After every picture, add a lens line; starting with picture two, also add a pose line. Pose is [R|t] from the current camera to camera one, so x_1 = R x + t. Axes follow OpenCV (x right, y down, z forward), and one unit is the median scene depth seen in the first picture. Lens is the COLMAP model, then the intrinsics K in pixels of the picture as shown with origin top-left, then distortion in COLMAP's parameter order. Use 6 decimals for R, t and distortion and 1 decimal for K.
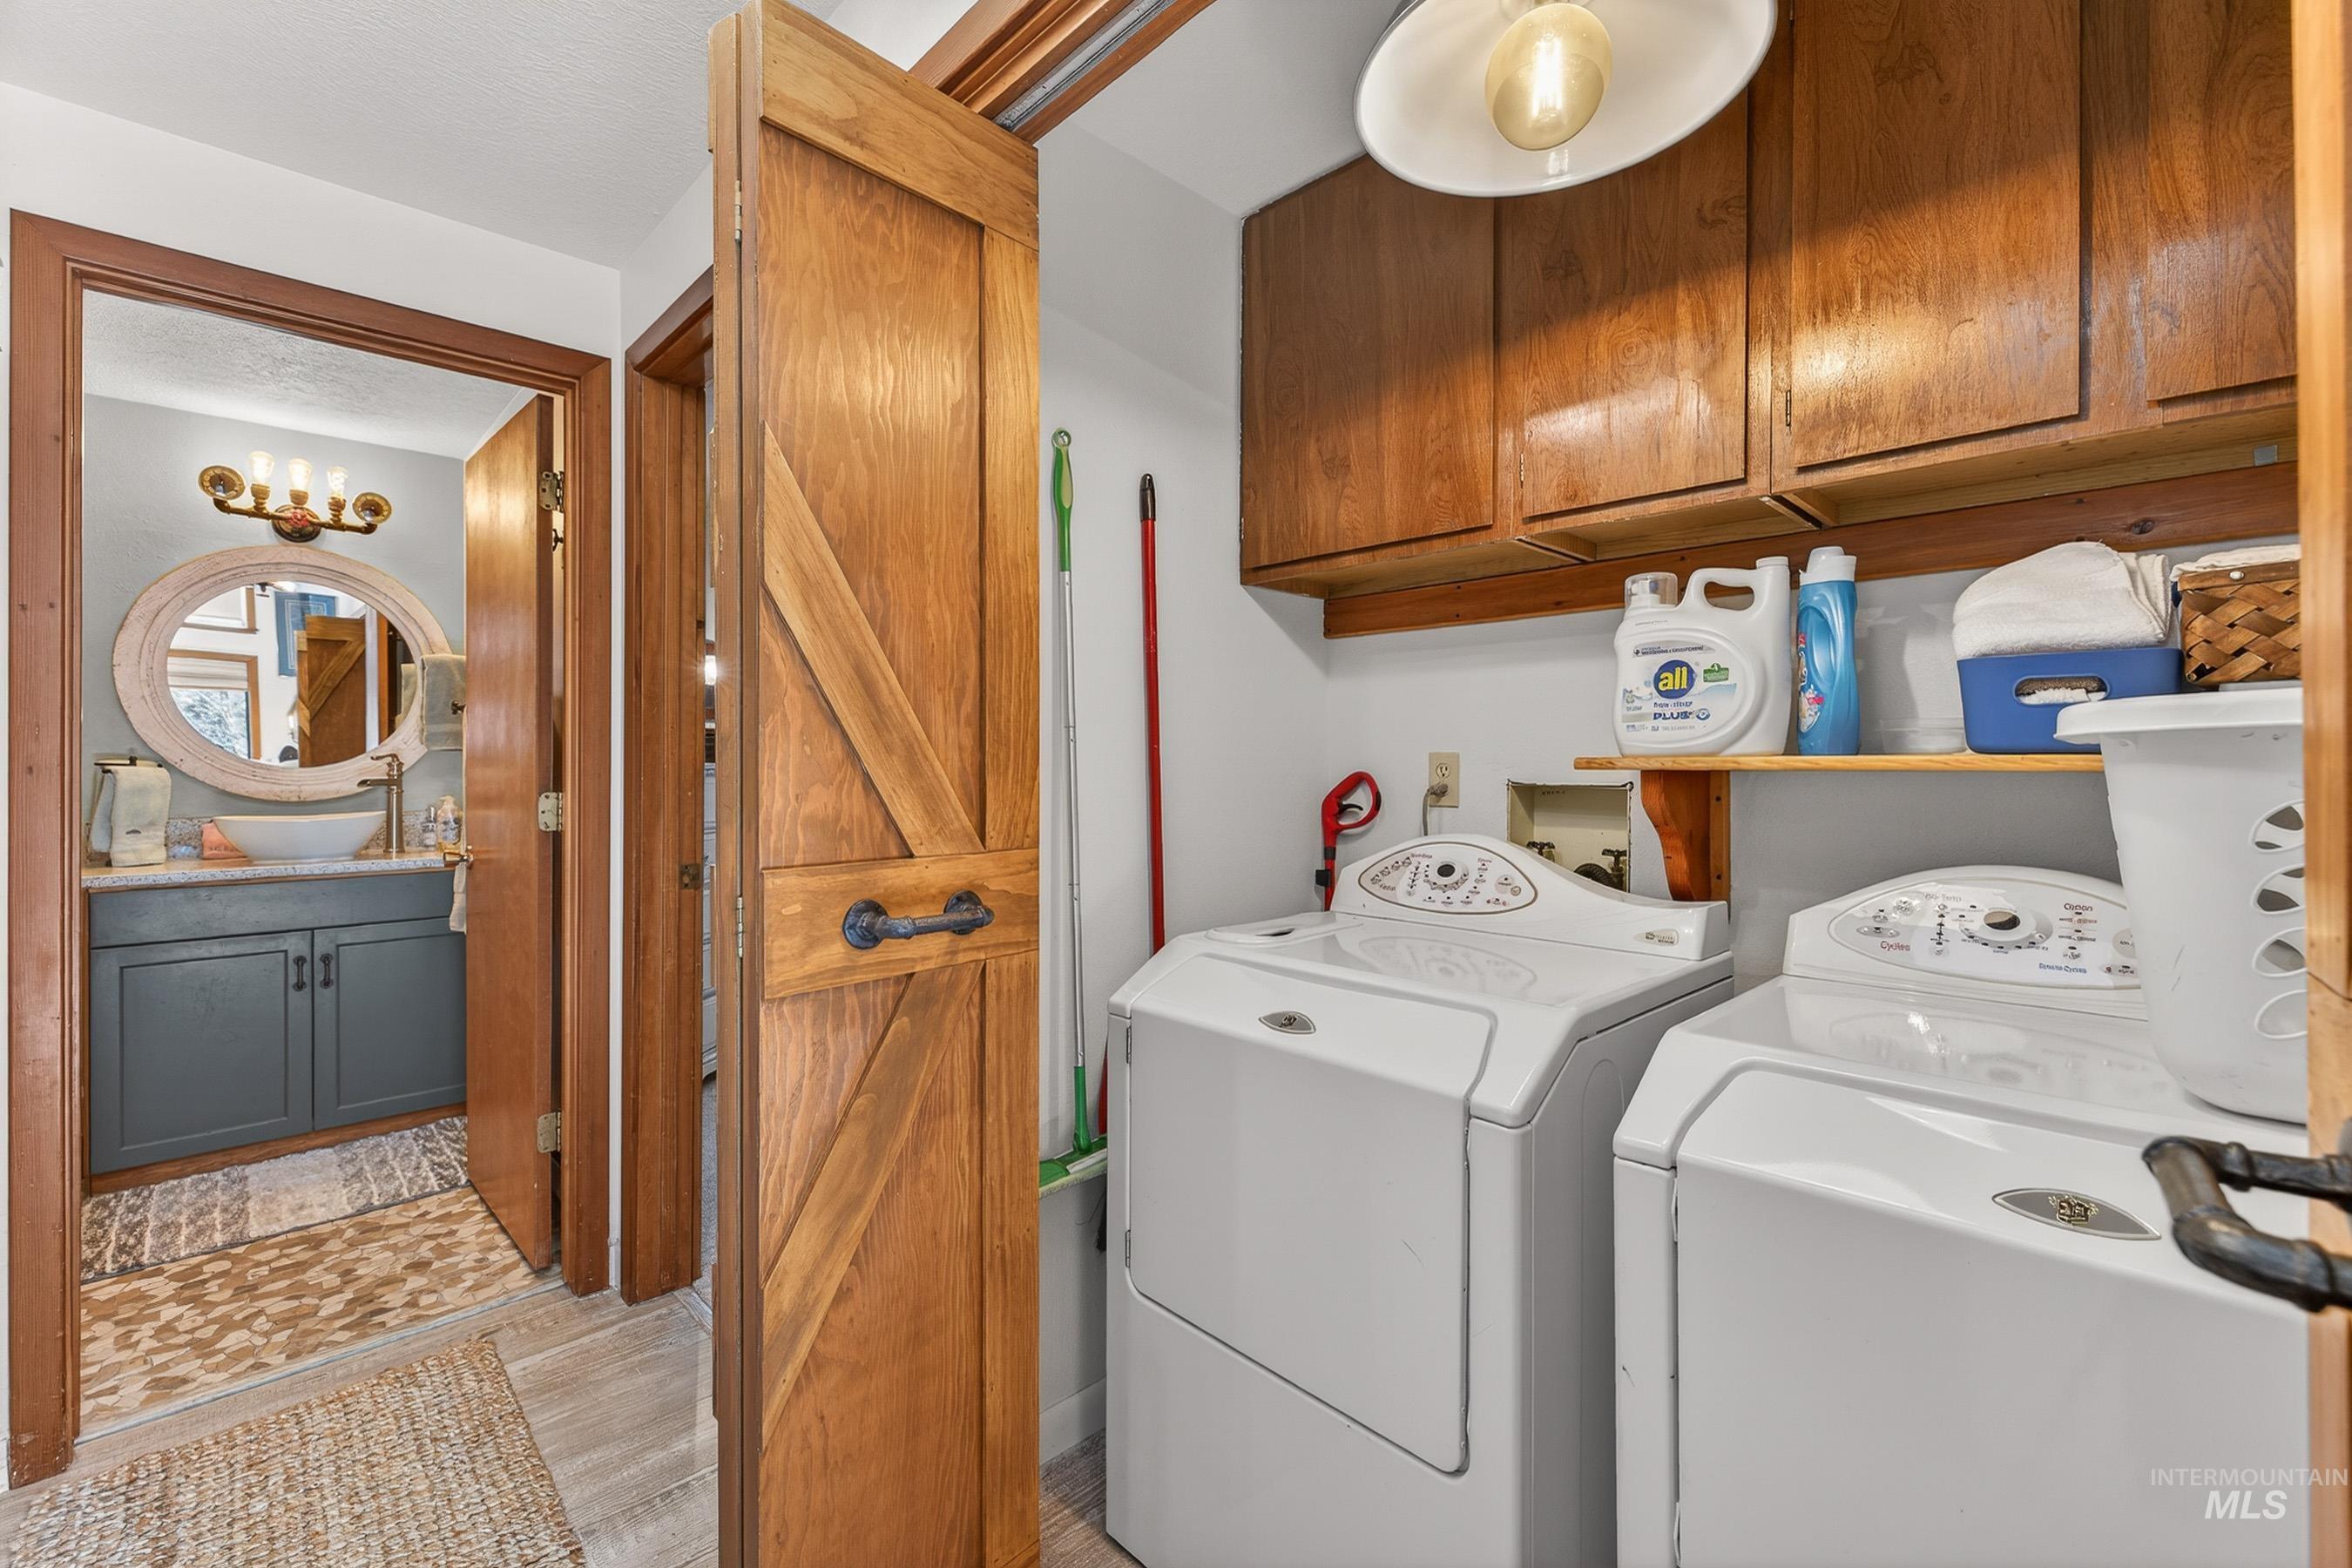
lens RADIAL K [[999.2, 0, 1178.3], [0, 999.2, 774.2], [0, 0, 1]] dist [0.006278, 0.000240]
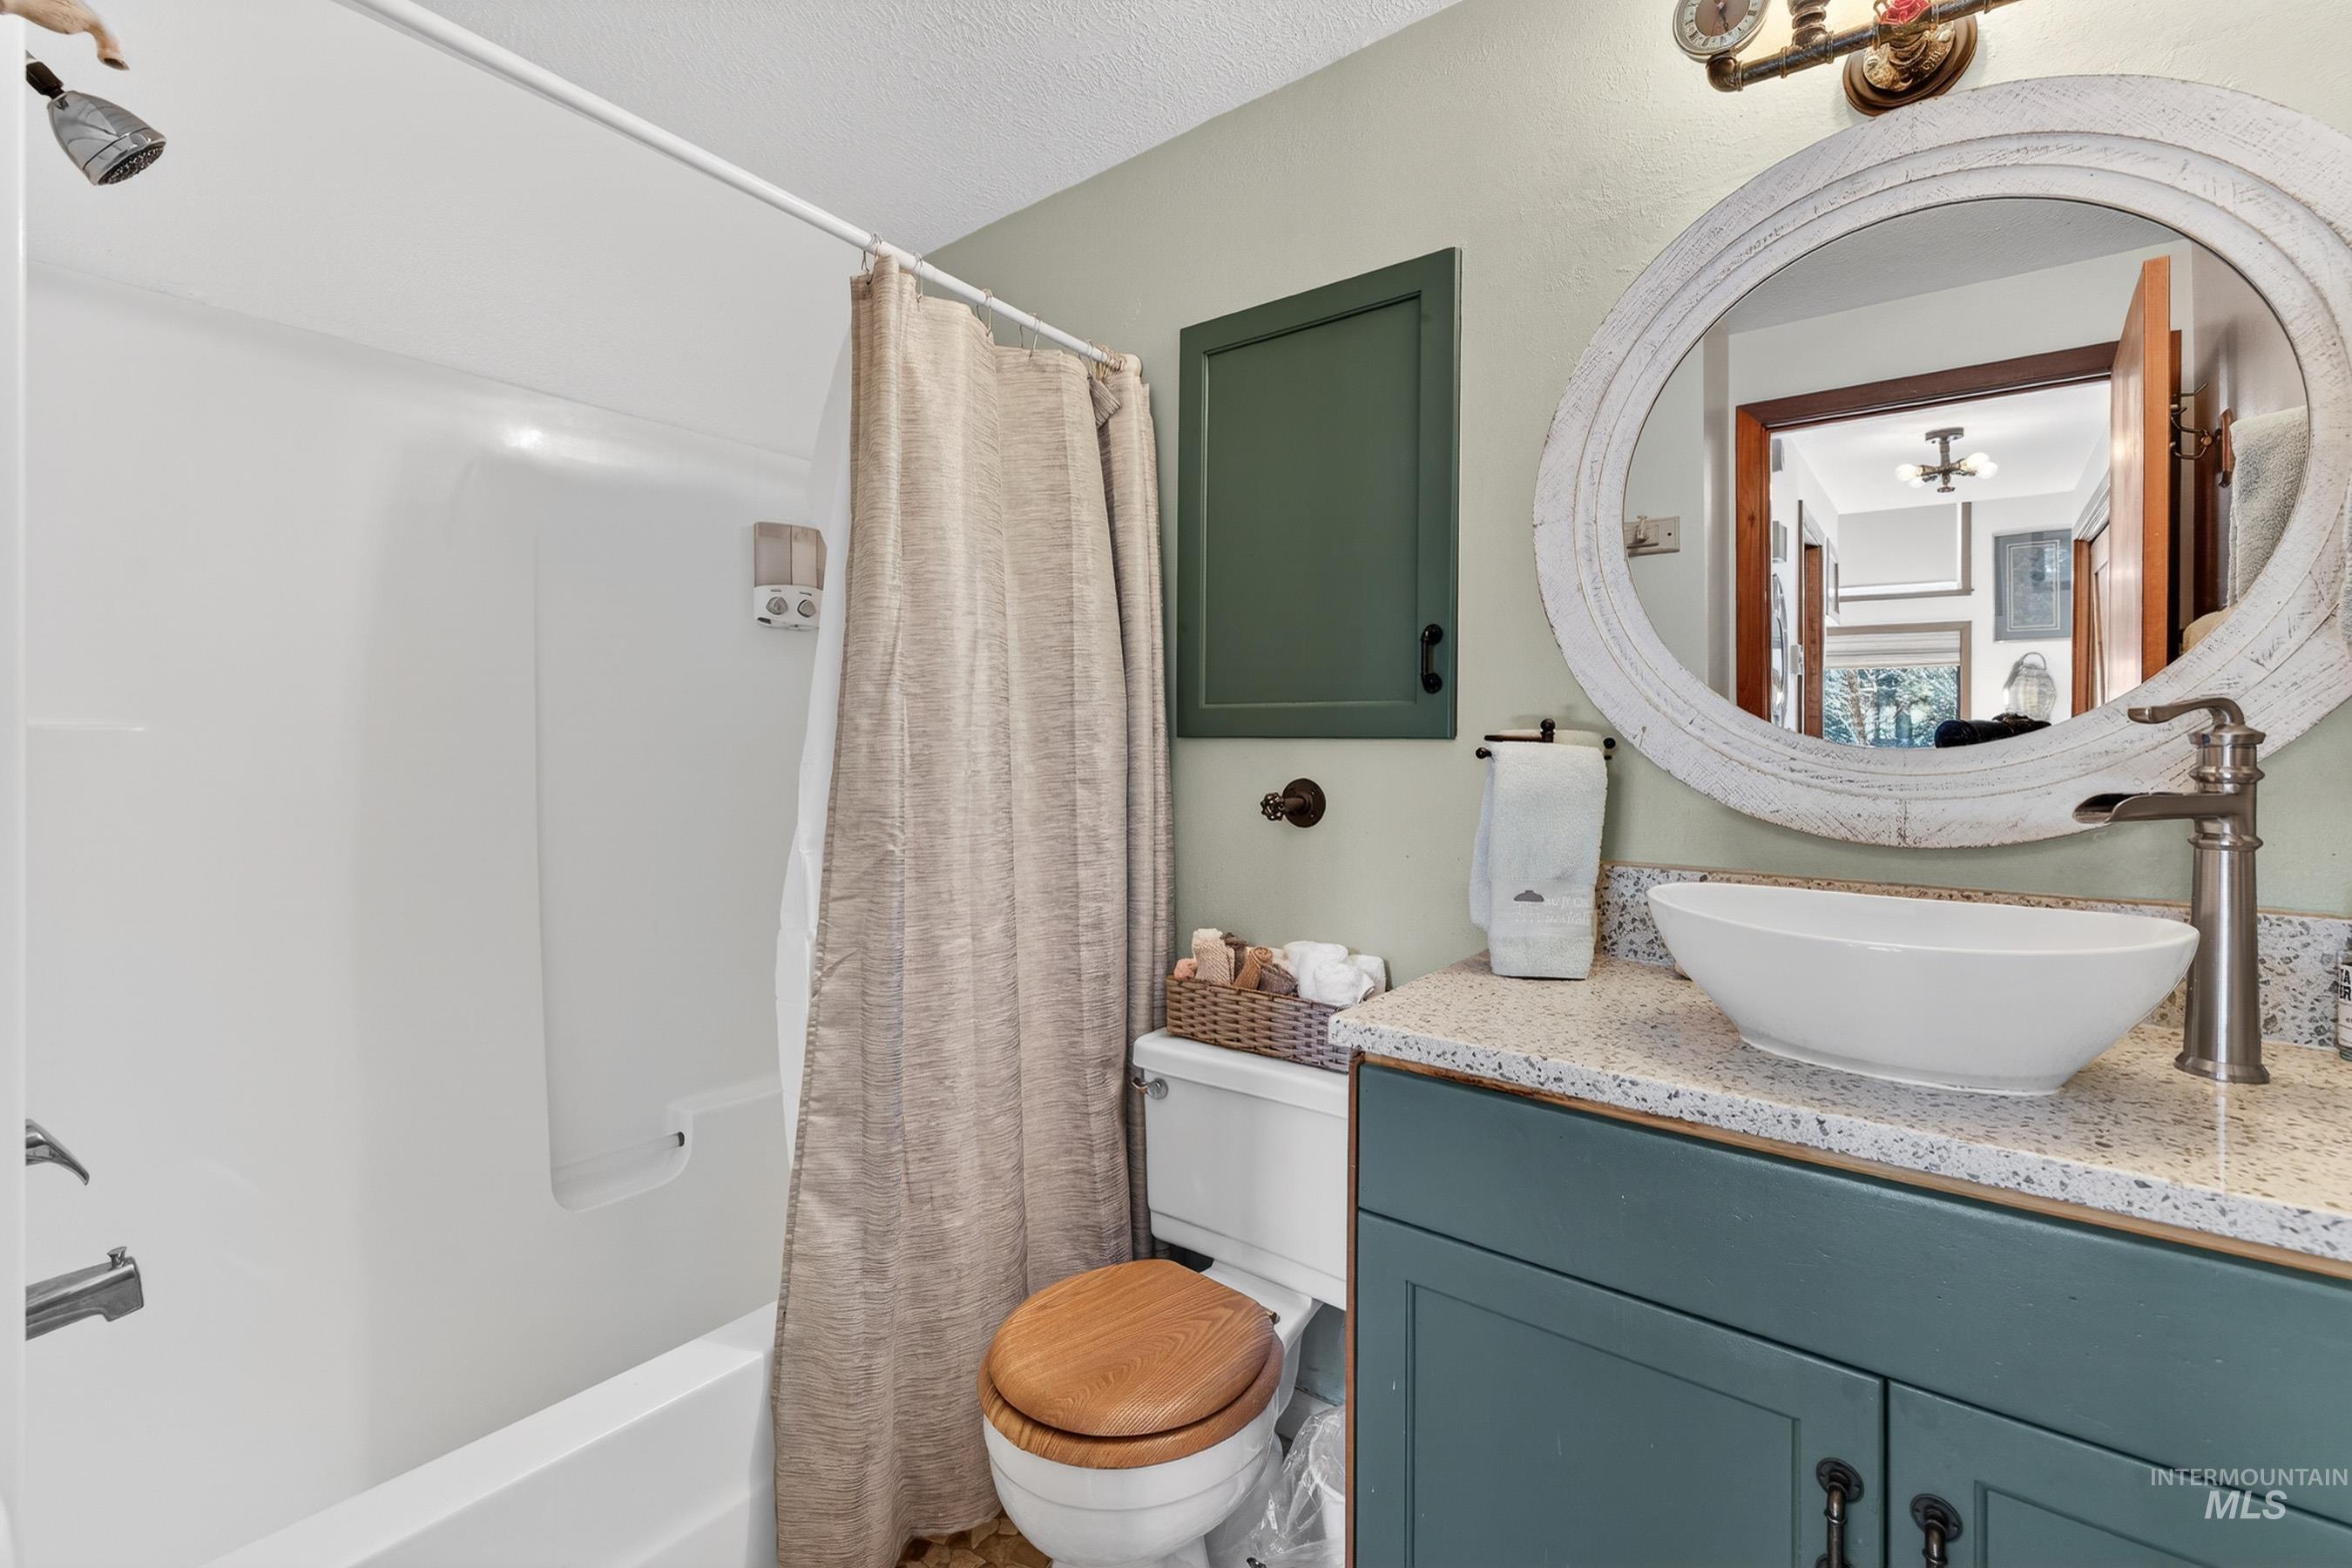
lens RADIAL K [[1016.5, 0, 1173.2], [0, 1016.5, 742.5], [0, 0, 1]] dist [0.000537, -0.000018]
pose [[0.144914, -0.007760, -0.989414, -0.578995], [-0.015958, 0.999821, -0.010179, -0.001593], [0.989315, 0.017264, 0.144765, 0.715690]]
